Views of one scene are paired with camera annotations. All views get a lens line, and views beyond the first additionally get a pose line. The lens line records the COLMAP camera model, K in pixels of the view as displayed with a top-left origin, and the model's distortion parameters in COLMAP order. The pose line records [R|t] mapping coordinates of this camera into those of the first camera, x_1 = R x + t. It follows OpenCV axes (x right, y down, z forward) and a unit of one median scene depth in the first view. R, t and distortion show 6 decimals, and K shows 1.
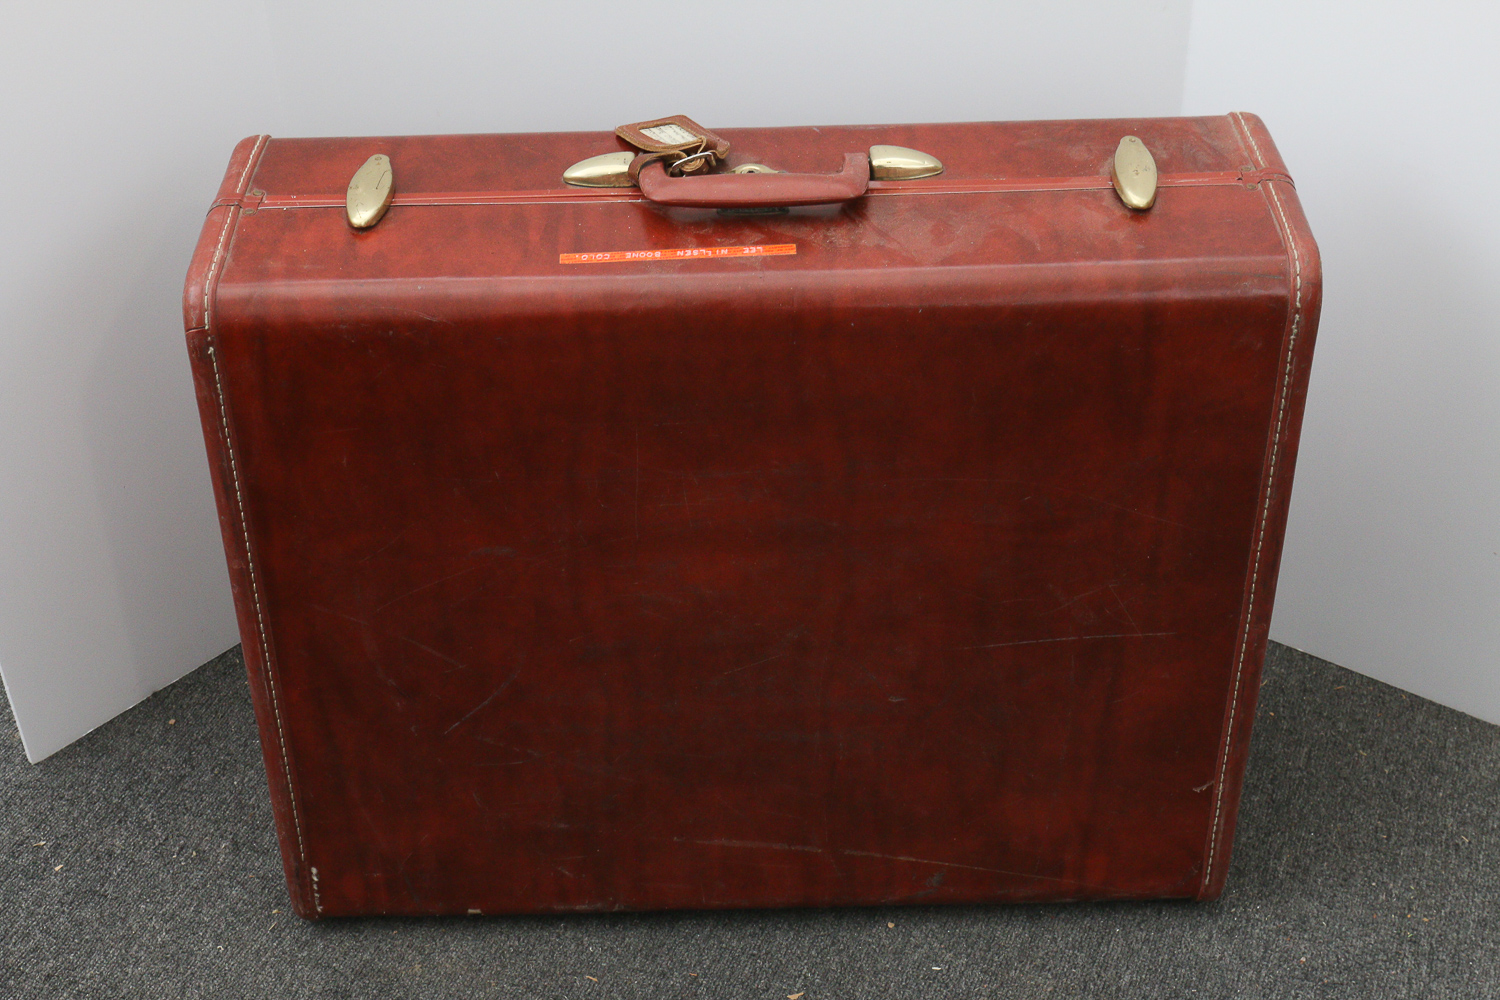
lens RADIAL K [[2259.0, 0, 750.7], [0, 2259.0, 496.0], [0, 0, 1]] dist [-0.072304, 0.000000]
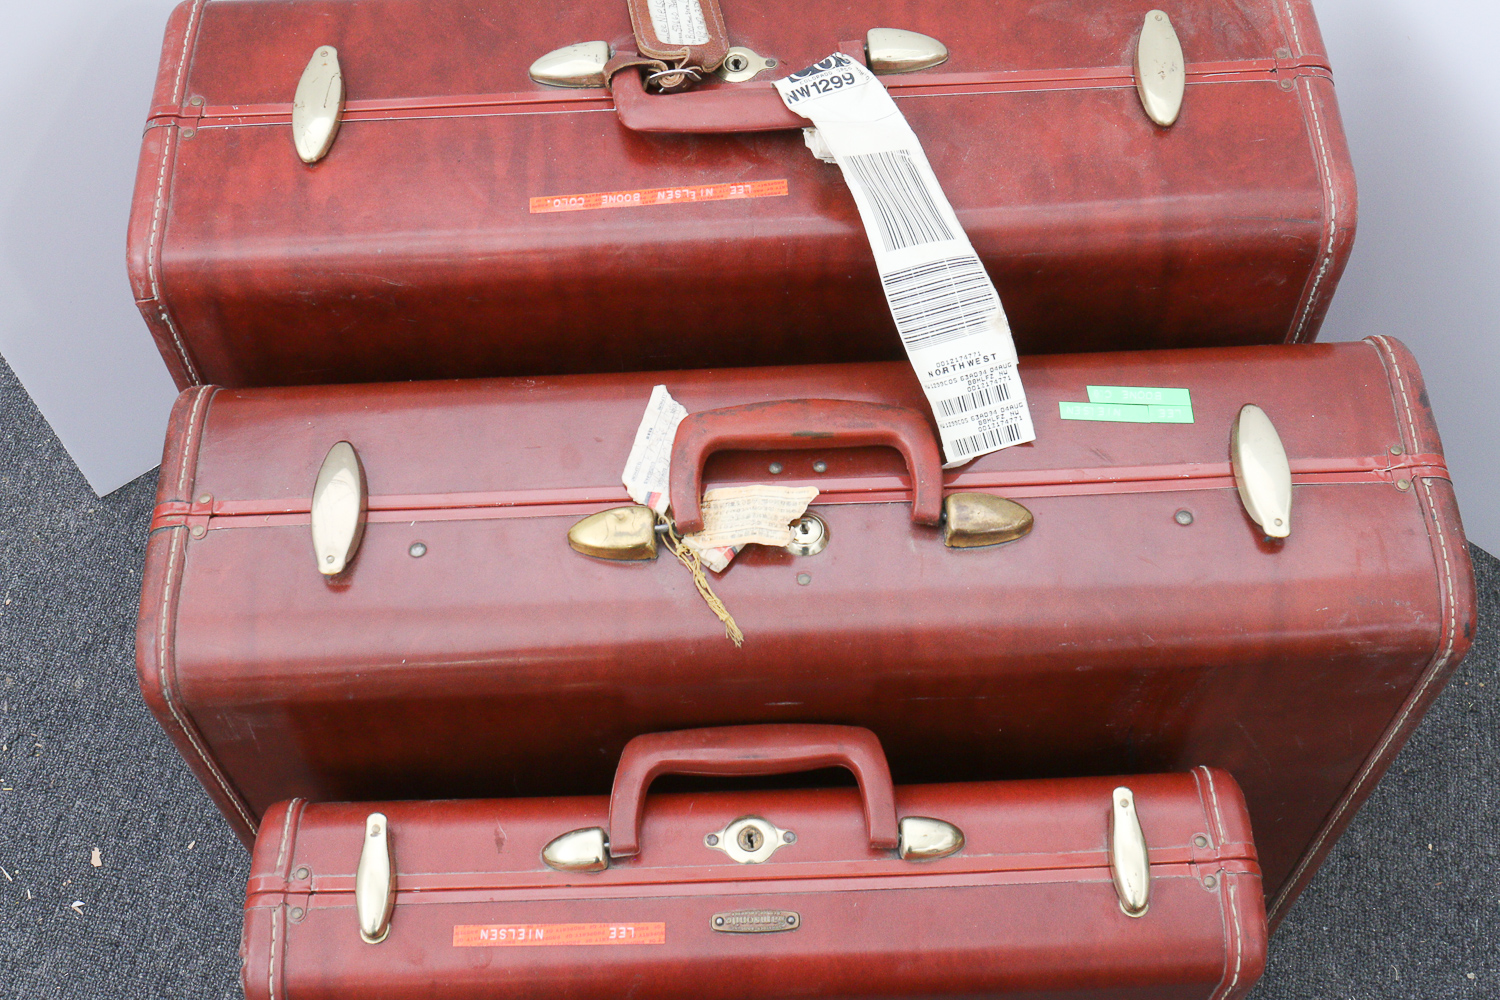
lens RADIAL K [[1885.8, 0, 754.7], [0, 1885.8, 500.1], [0, 0, 1]] dist [-0.076745, 0.000000]
pose [[0.999797, -0.020011, 0.002485, 0.002278], [0.017343, 0.916212, 0.400319, -0.294694], [-0.010287, -0.400194, 0.916373, 0.246620]]
